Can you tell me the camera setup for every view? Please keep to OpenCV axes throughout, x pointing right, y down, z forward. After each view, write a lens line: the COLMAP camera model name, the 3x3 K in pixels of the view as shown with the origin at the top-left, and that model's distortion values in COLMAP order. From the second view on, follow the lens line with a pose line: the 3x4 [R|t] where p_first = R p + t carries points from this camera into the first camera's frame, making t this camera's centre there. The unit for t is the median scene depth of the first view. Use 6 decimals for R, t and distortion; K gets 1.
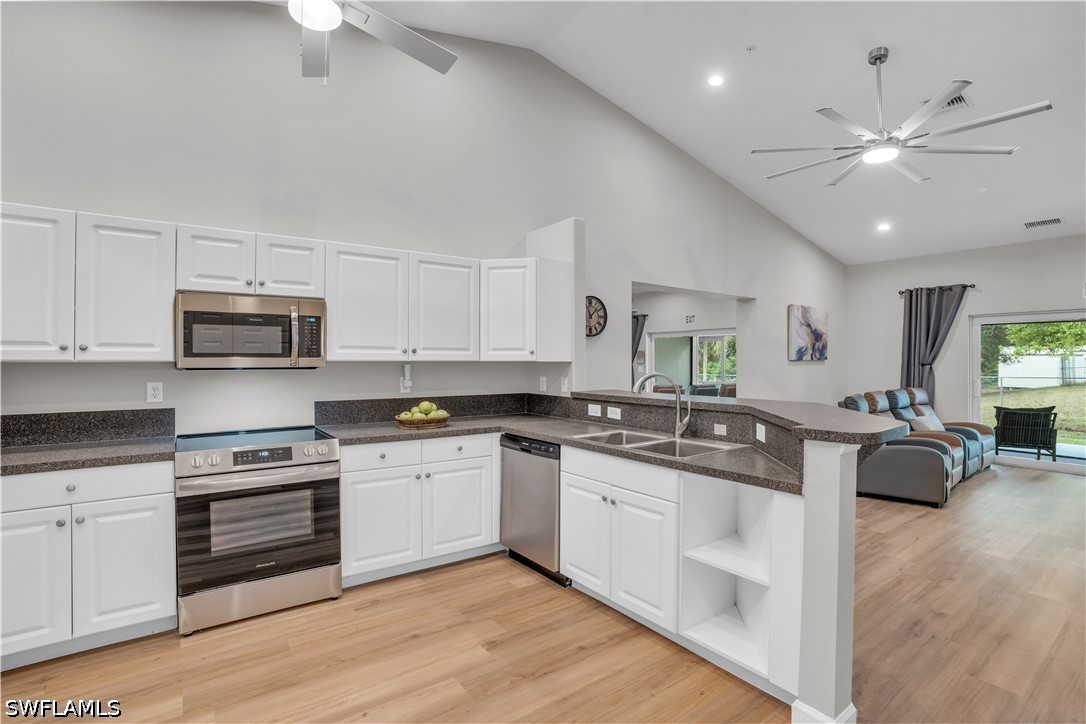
lens RADIAL K [[504.8, 0, 517.4], [0, 504.8, 356.6], [0, 0, 1]] dist [-0.052107, 0.016570]
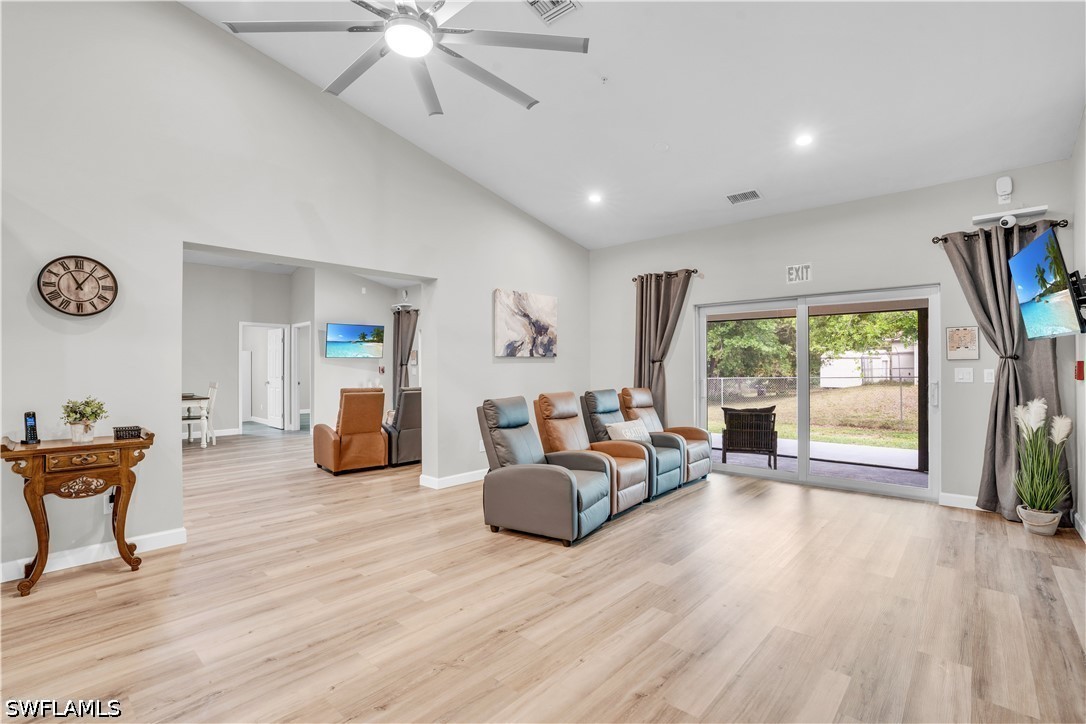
lens RADIAL K [[504.8, 0, 525.0], [0, 504.8, 363.6], [0, 0, 1]] dist [-0.052107, 0.016570]
pose [[0.978375, -0.004809, 0.206784, 0.822747], [0.004622, 0.999988, 0.001387, 0.035337], [-0.206788, -0.000401, 0.978386, 0.333939]]
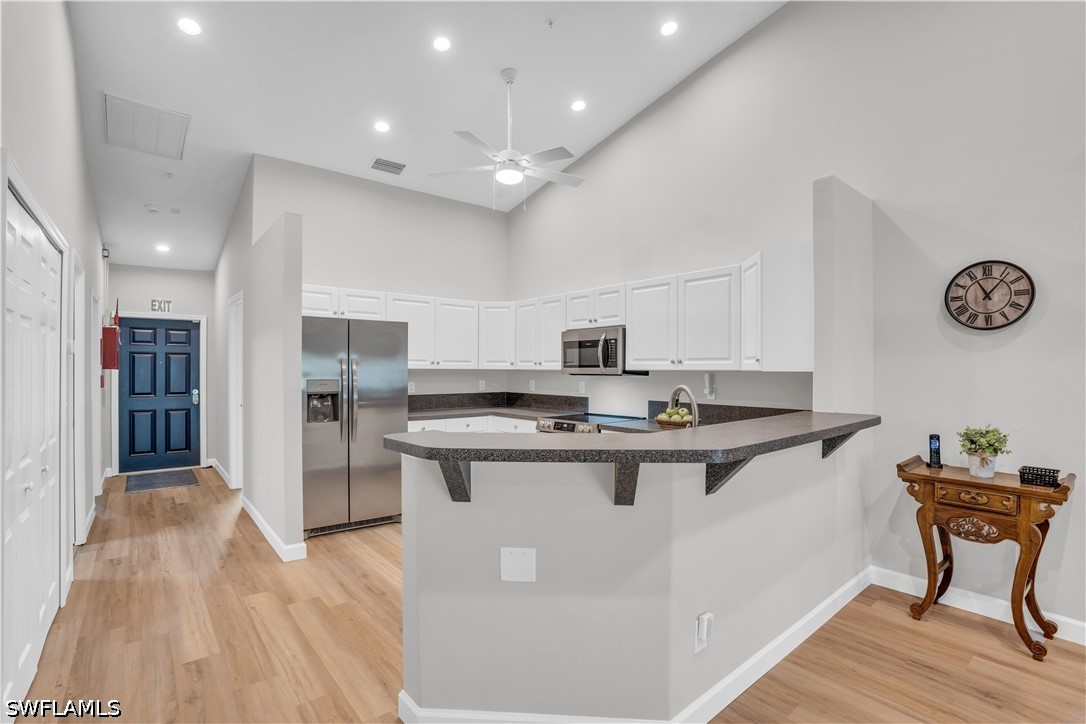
lens RADIAL K [[504.8, 0, 557.1], [0, 504.8, 365.1], [0, 0, 1]] dist [-0.052107, 0.016570]
pose [[0.107528, -0.007906, -0.994171, 0.909513], [0.003405, 0.999965, -0.007584, 0.004516], [0.994196, -0.002570, 0.107551, 0.616806]]
